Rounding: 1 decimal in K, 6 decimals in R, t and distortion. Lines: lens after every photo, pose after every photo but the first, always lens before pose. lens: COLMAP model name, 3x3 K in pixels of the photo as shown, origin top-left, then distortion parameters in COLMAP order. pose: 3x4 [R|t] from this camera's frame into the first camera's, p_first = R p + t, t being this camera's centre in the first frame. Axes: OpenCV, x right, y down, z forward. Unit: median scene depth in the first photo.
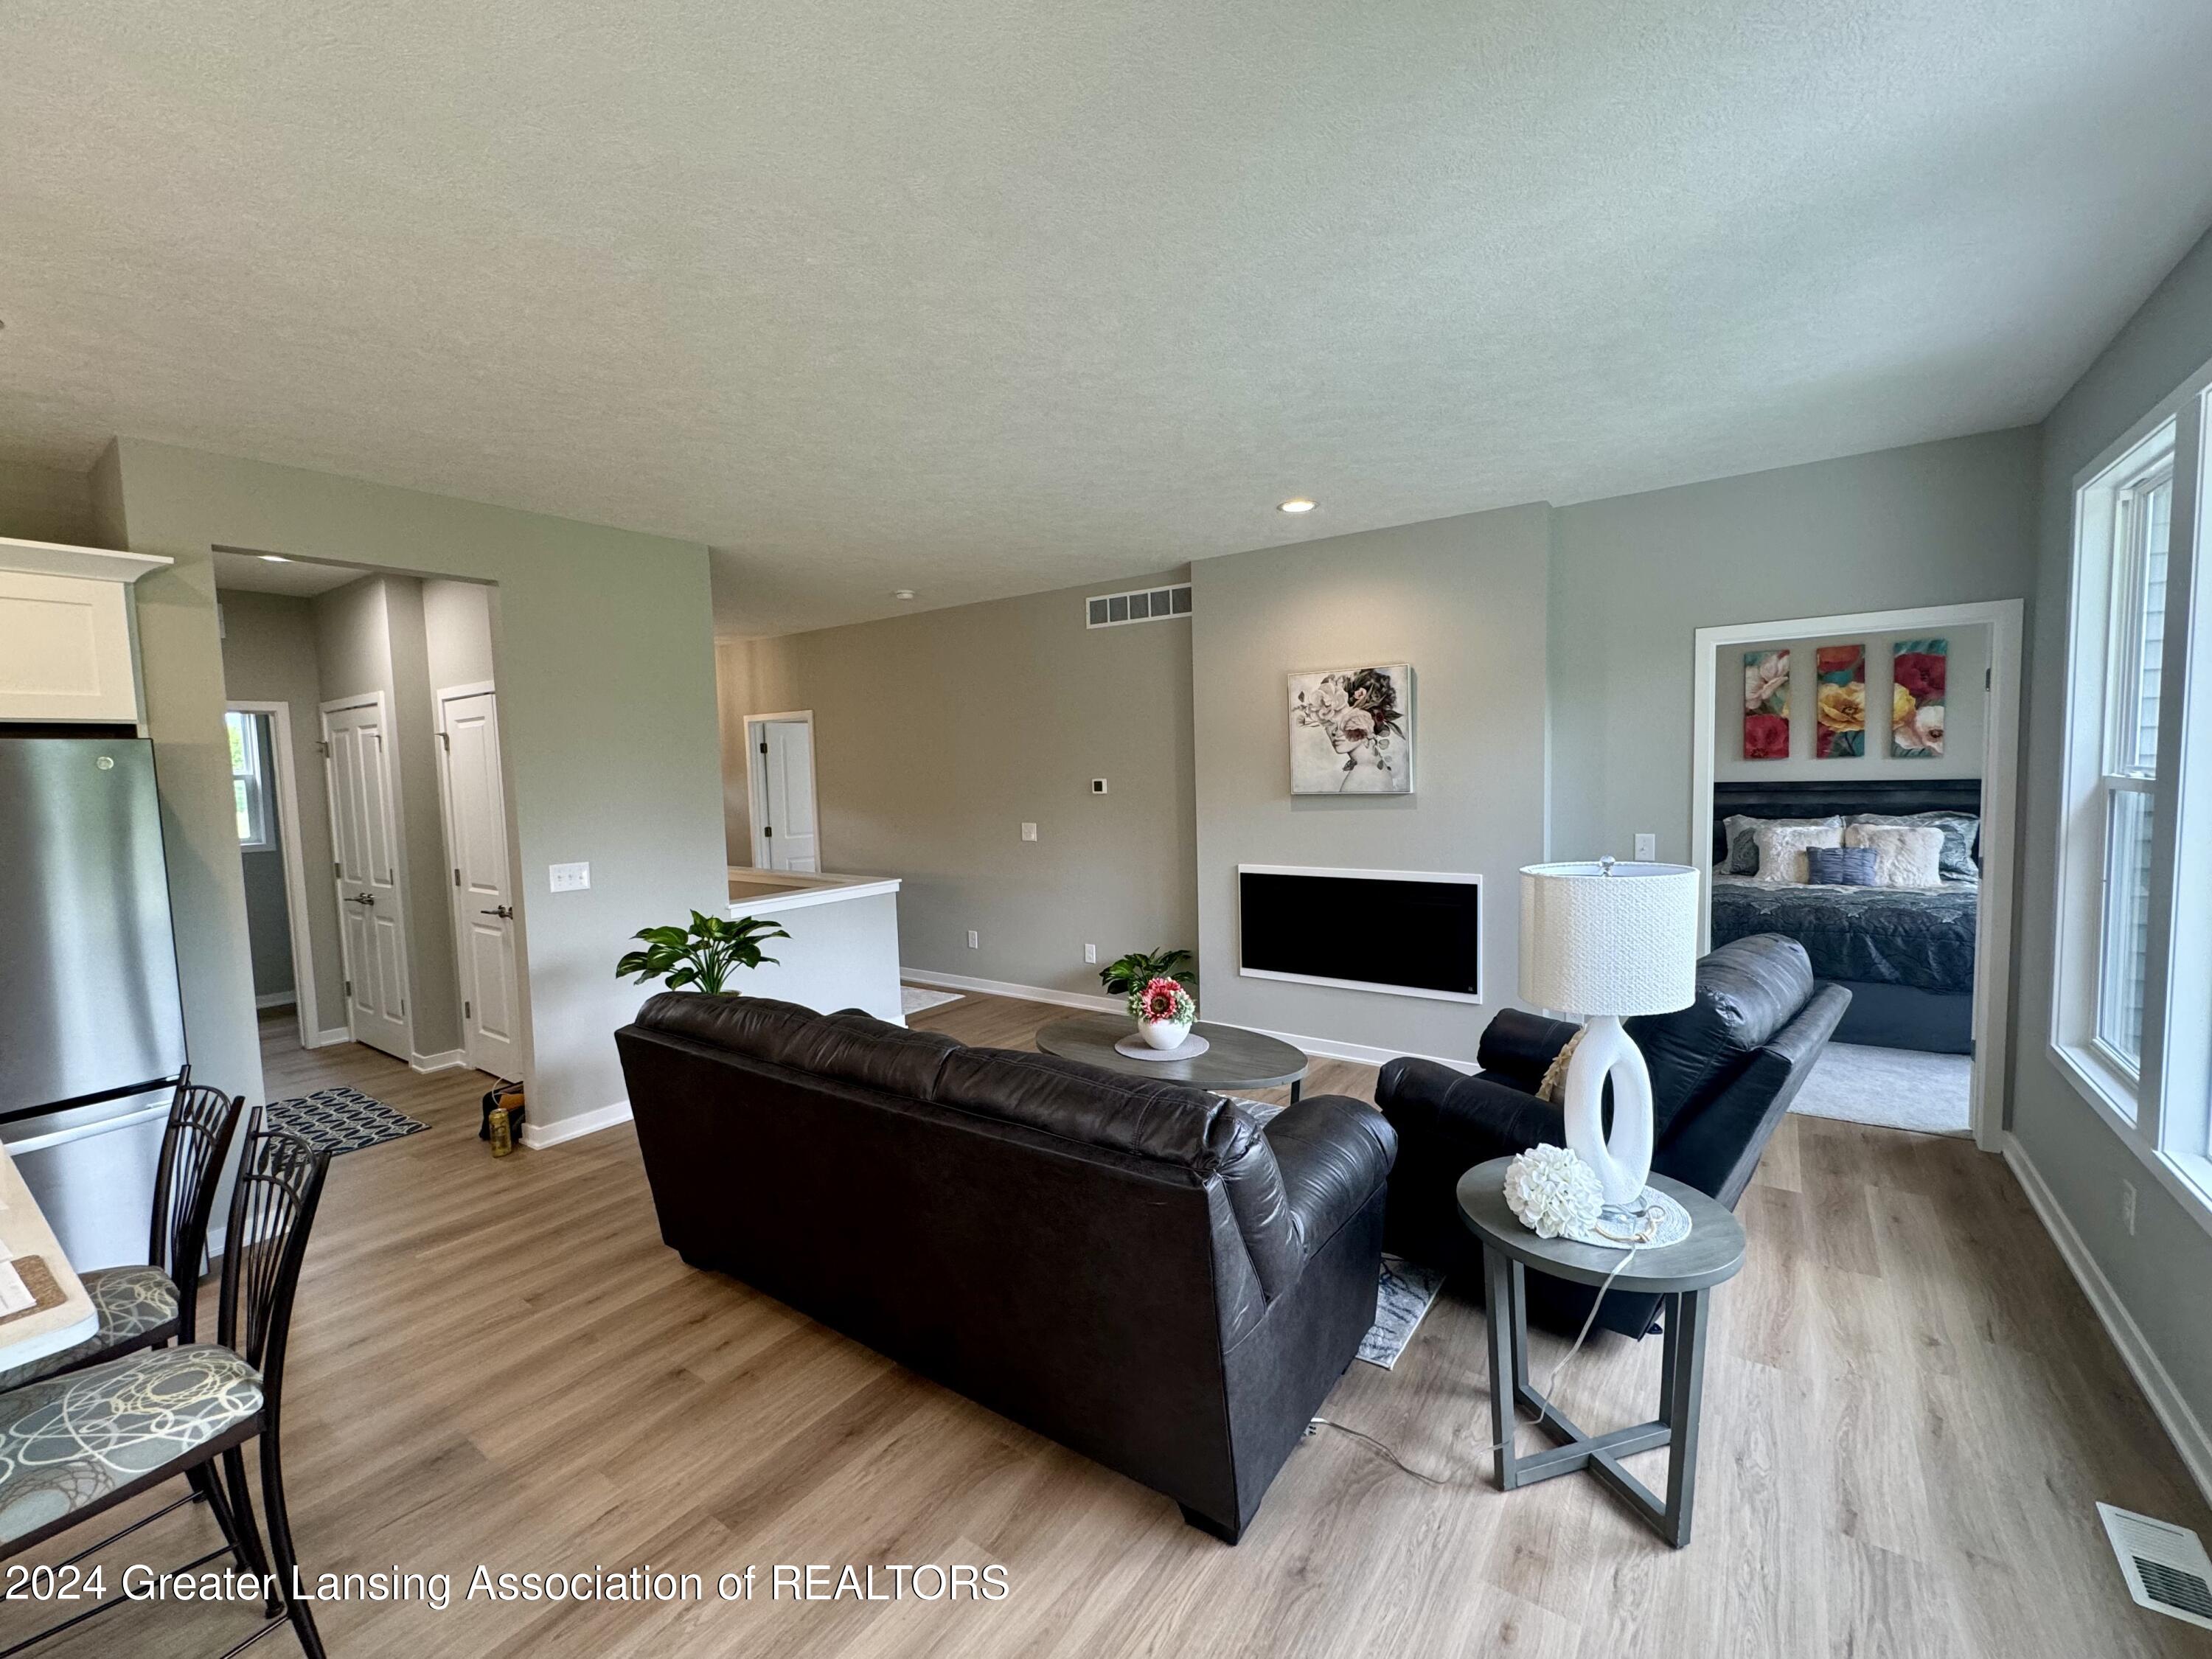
lens RADIAL K [[929.5, 0, 1101.7], [0, 929.5, 833.3], [0, 0, 1]] dist [-0.001765, -0.000263]
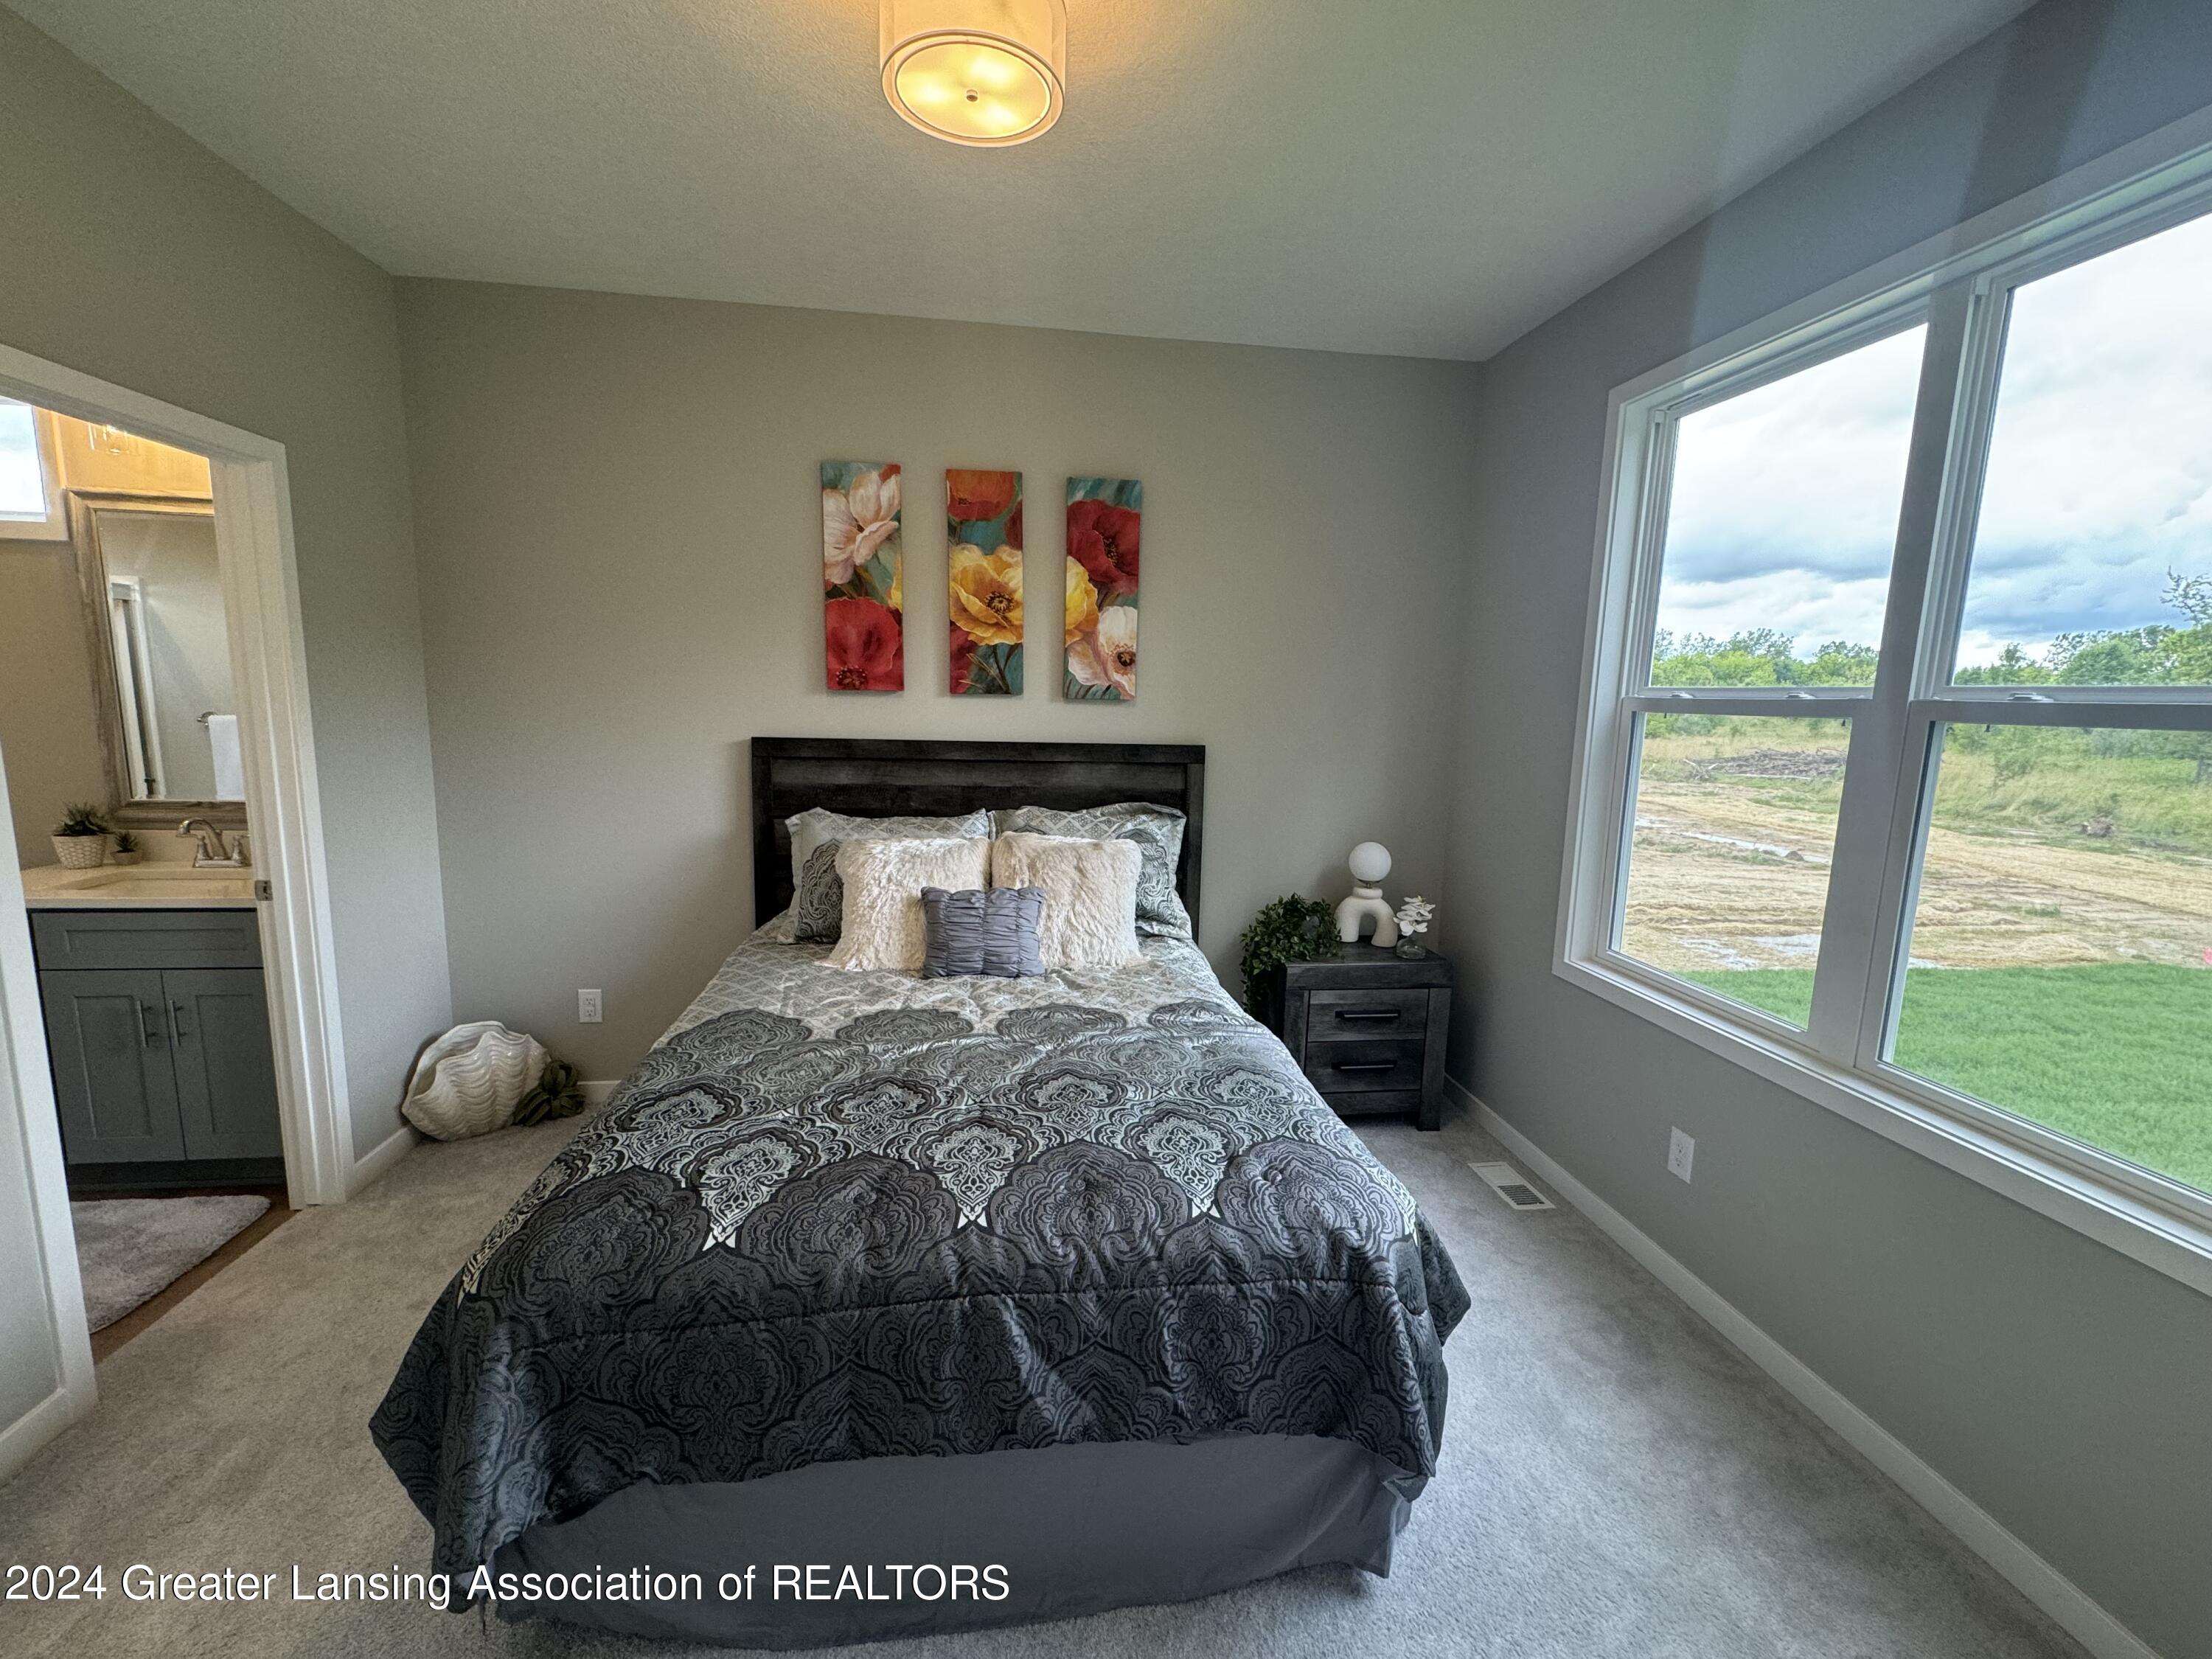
lens RADIAL K [[929.5, 0, 1105.6], [0, 929.5, 835.1], [0, 0, 1]] dist [-0.001765, -0.000263]
pose [[0.729203, -0.052033, 0.682317, 0.509464], [0.002048, 0.997266, 0.073863, -0.044416], [-0.684295, -0.052464, 0.727316, 0.601701]]
